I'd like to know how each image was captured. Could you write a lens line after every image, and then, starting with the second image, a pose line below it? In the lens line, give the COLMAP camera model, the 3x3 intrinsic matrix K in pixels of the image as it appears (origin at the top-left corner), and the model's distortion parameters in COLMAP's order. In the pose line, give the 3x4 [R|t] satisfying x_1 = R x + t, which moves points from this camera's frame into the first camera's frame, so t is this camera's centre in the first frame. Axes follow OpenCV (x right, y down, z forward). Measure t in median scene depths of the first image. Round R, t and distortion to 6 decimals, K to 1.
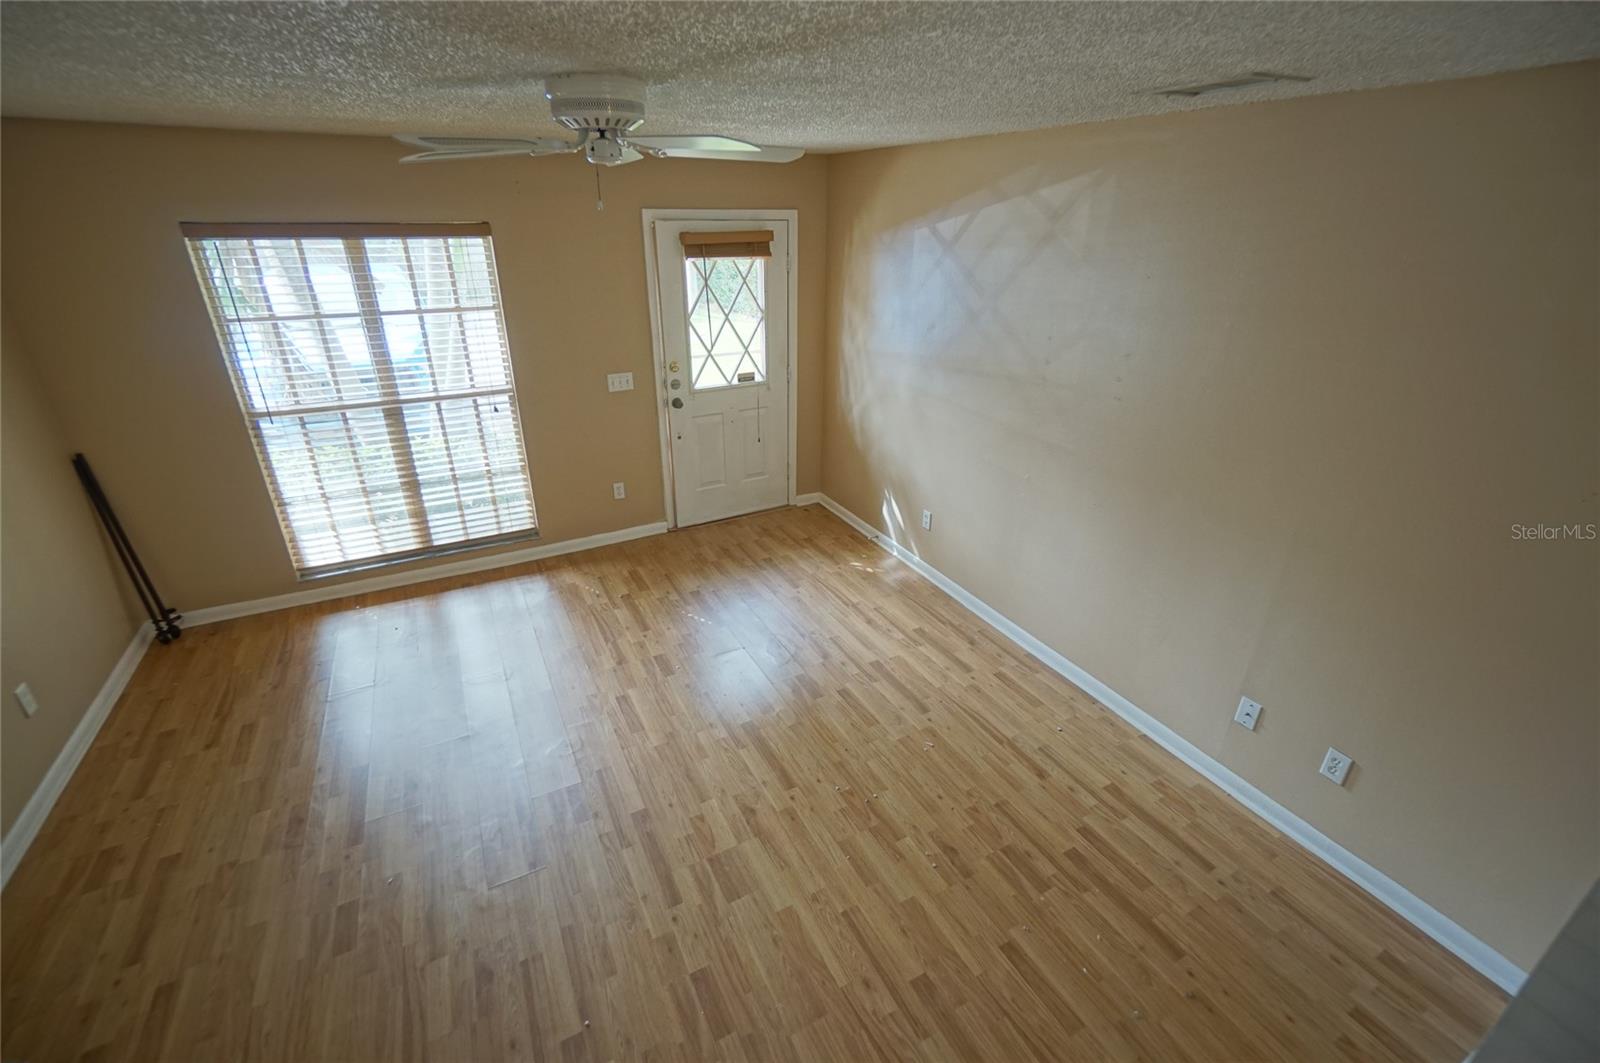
lens RADIAL K [[690.0, 0, 800.0], [0, 690.0, 531.5], [0, 0, 1]] dist [-0.005708, 0.000359]
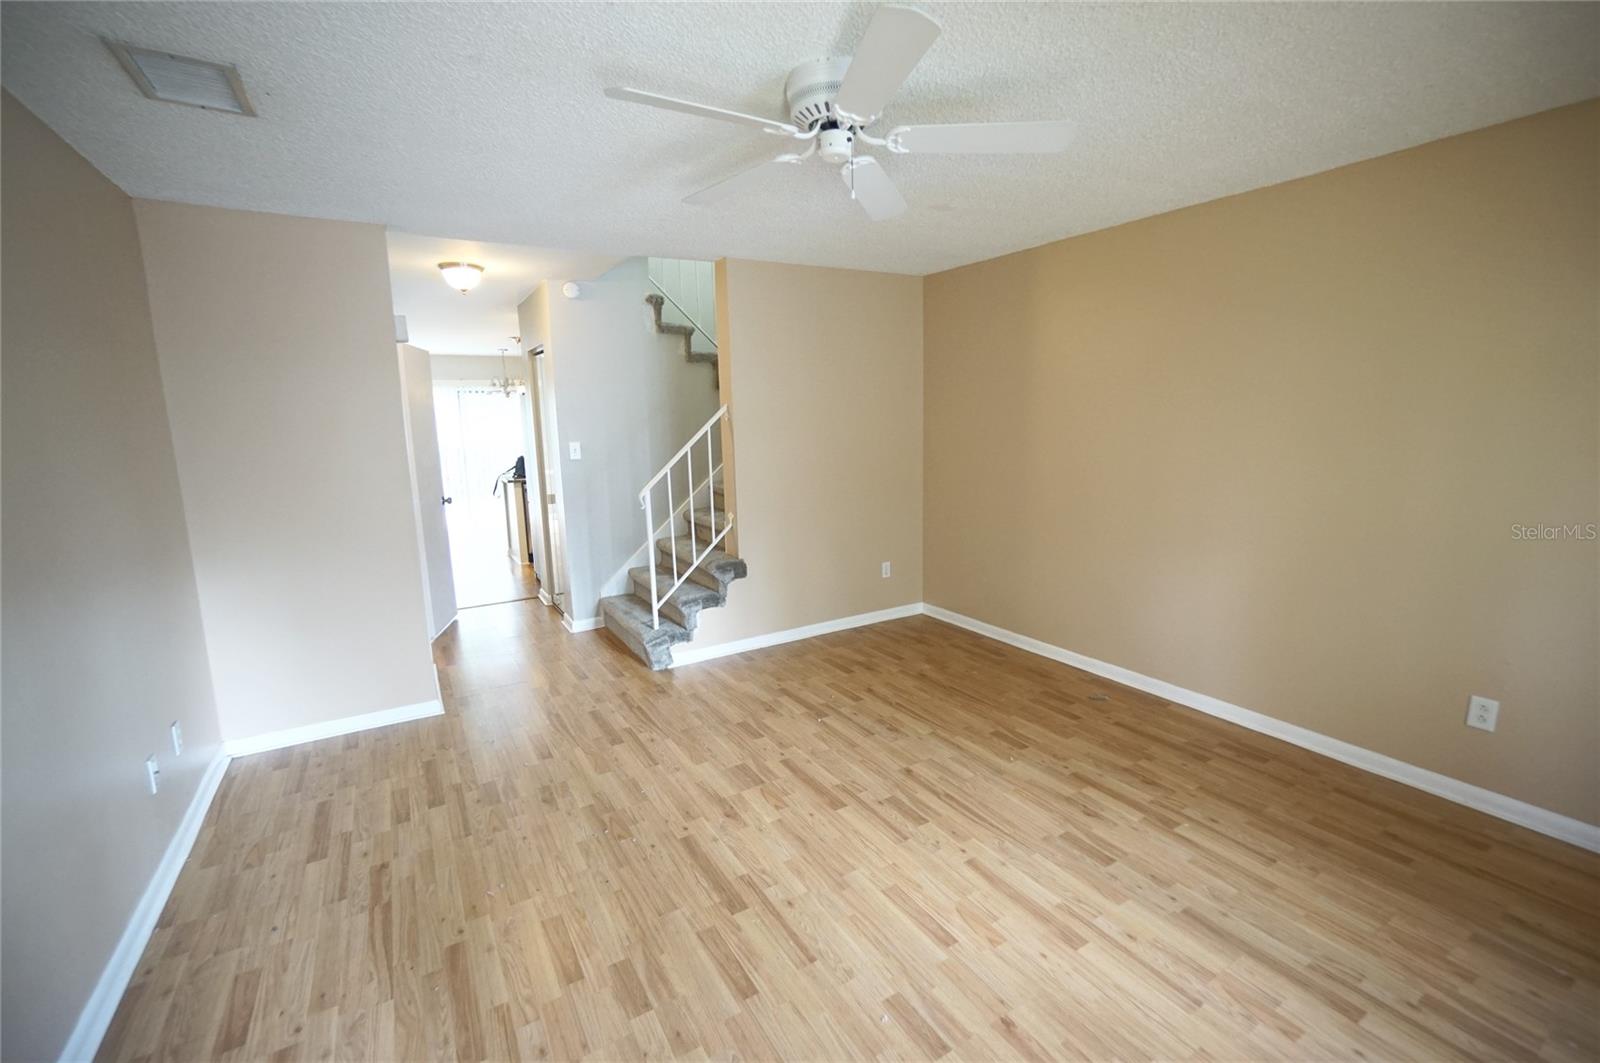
lens RADIAL K [[681.3, 0, 799.6], [0, 681.3, 527.2], [0, 0, 1]] dist [-0.008643, 0.000321]
pose [[-0.998053, 0.021832, -0.058418, -0.087237], [-0.014777, 0.827260, 0.561625, -0.342989], [0.060588, 0.561395, -0.825327, 1.109828]]
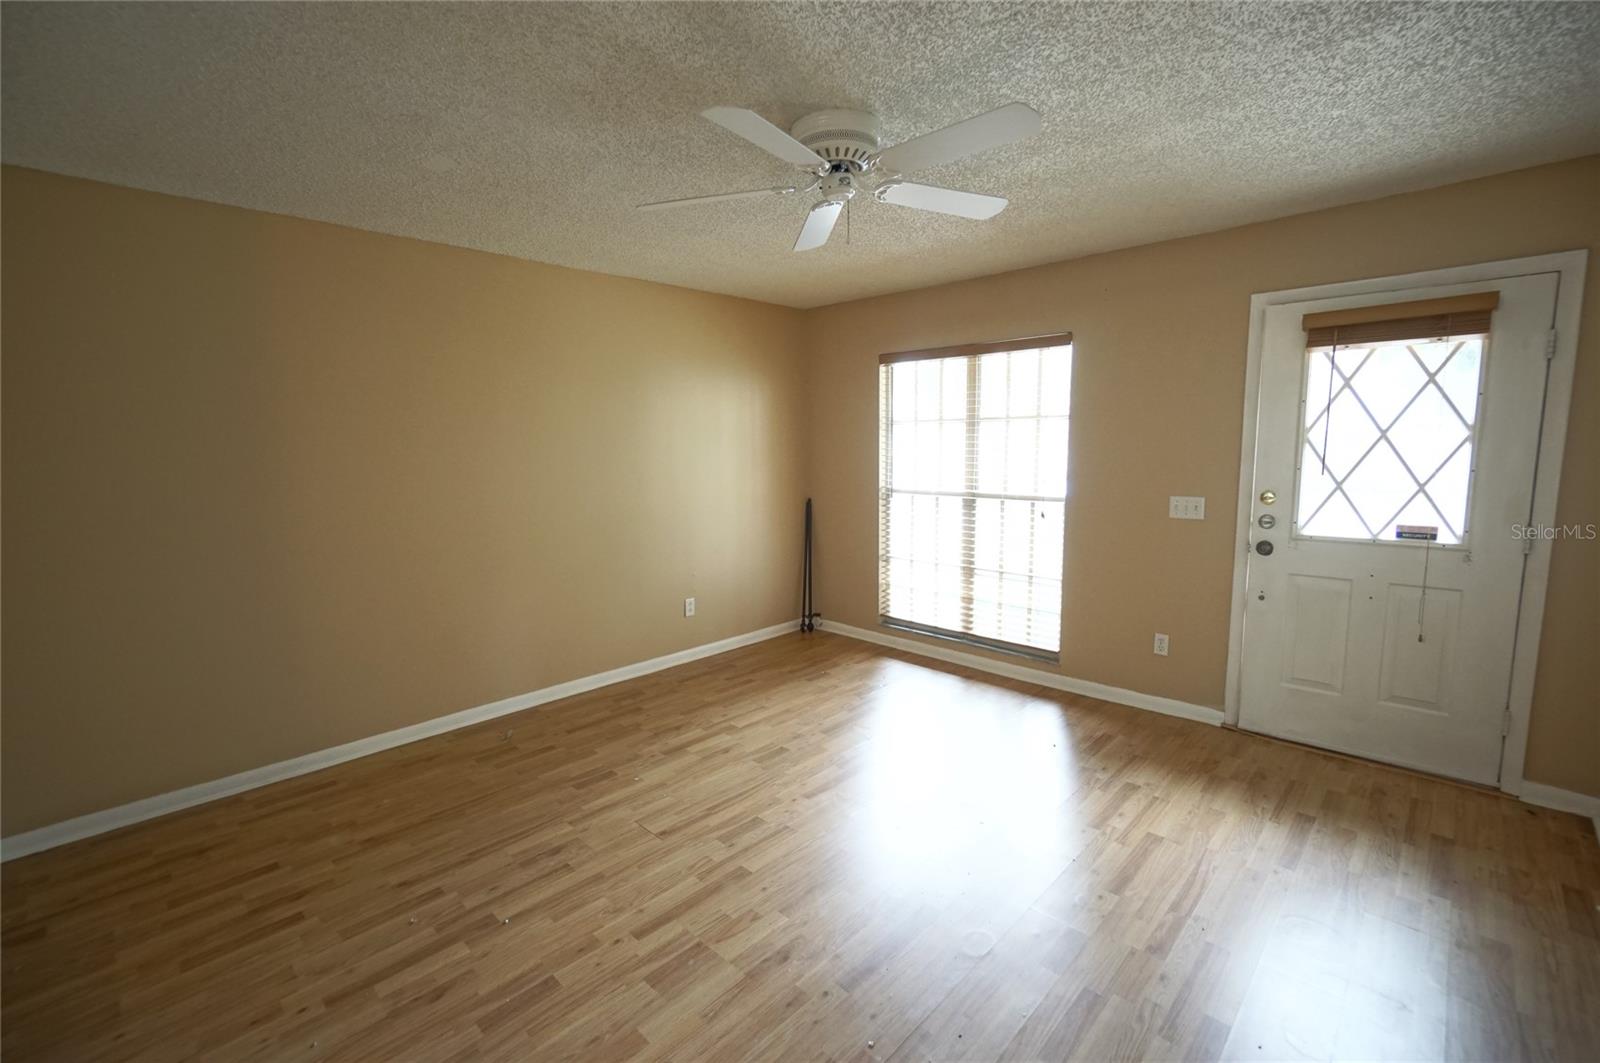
lens RADIAL K [[690.0, 0, 800.0], [0, 690.0, 531.5], [0, 0, 1]] dist [-0.005708, 0.000359]
pose [[0.308016, 0.116438, -0.944229, 0.409339], [-0.385571, 0.922600, -0.012006, -0.012071], [0.869748, 0.367765, 0.329071, 0.421554]]
